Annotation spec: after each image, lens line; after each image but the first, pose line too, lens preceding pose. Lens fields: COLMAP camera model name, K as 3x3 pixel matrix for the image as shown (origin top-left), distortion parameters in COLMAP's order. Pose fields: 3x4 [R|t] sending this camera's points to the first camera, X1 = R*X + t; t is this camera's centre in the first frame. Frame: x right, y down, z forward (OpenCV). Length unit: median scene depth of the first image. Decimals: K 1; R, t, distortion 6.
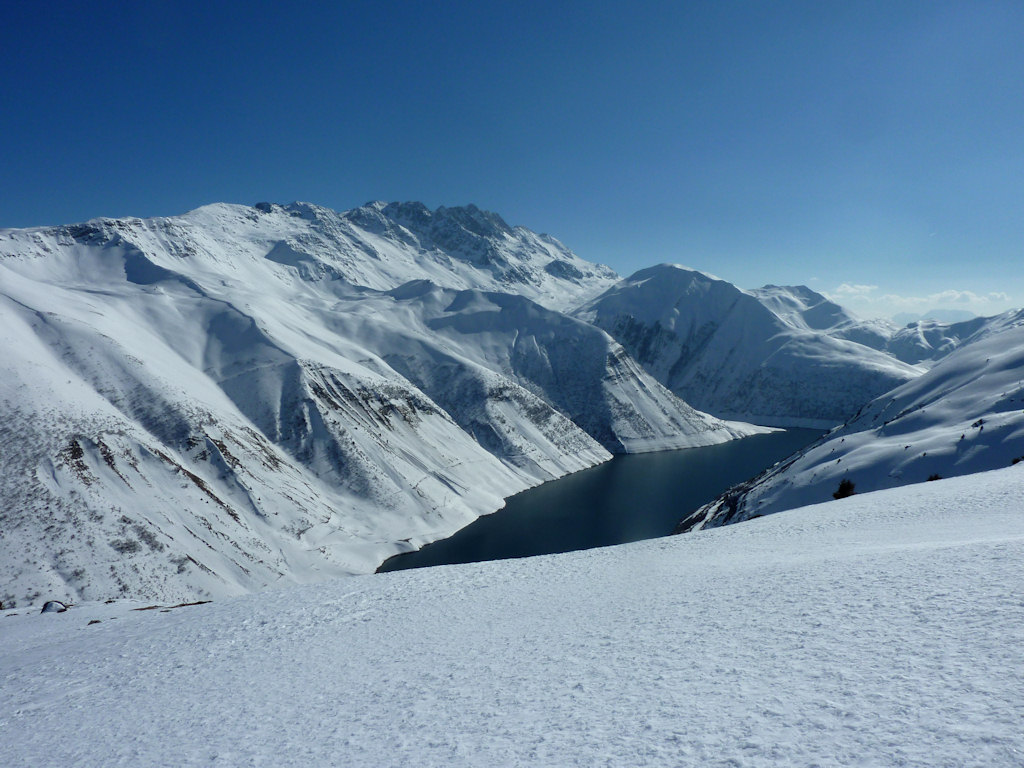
lens RADIAL K [[776.8, 0, 512.0], [0, 776.8, 384.0], [0, 0, 1]] dist [-0.004053, -0.064192]
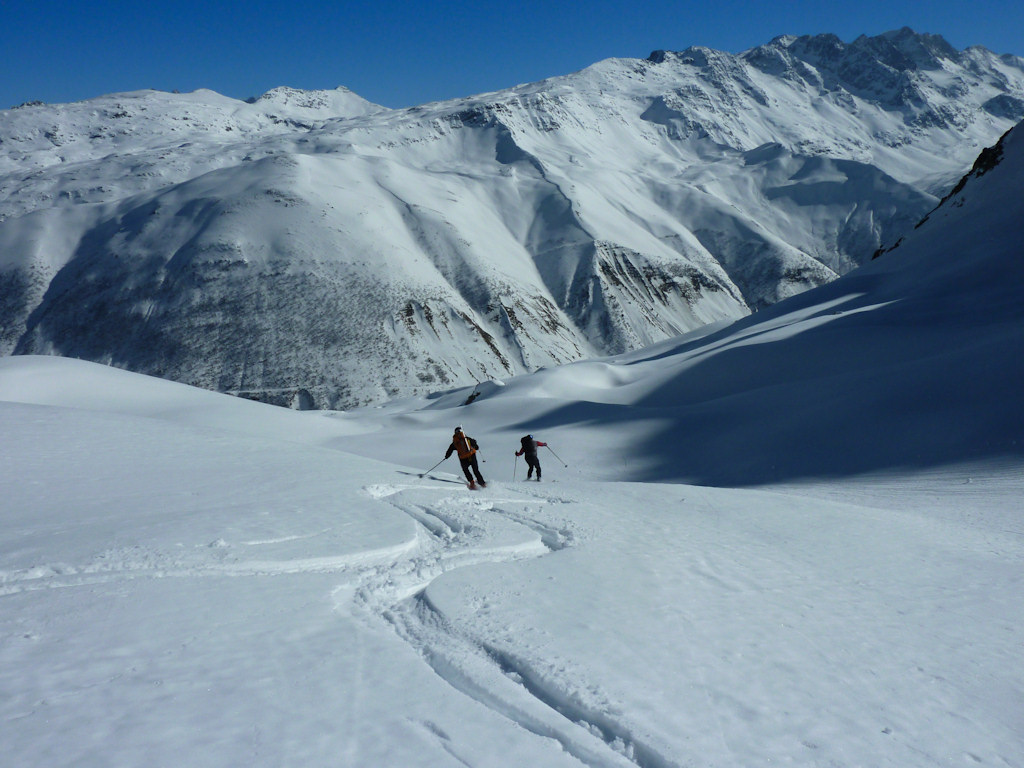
lens RADIAL K [[801.1, 0, 512.0], [0, 801.1, 384.0], [0, 0, 1]] dist [-0.030309, -0.004463]
pose [[0.856676, 0.155821, -0.491757, 0.179976], [-0.045941, 0.972545, 0.228135, -0.062596], [0.513805, -0.172846, 0.840315, -0.113853]]
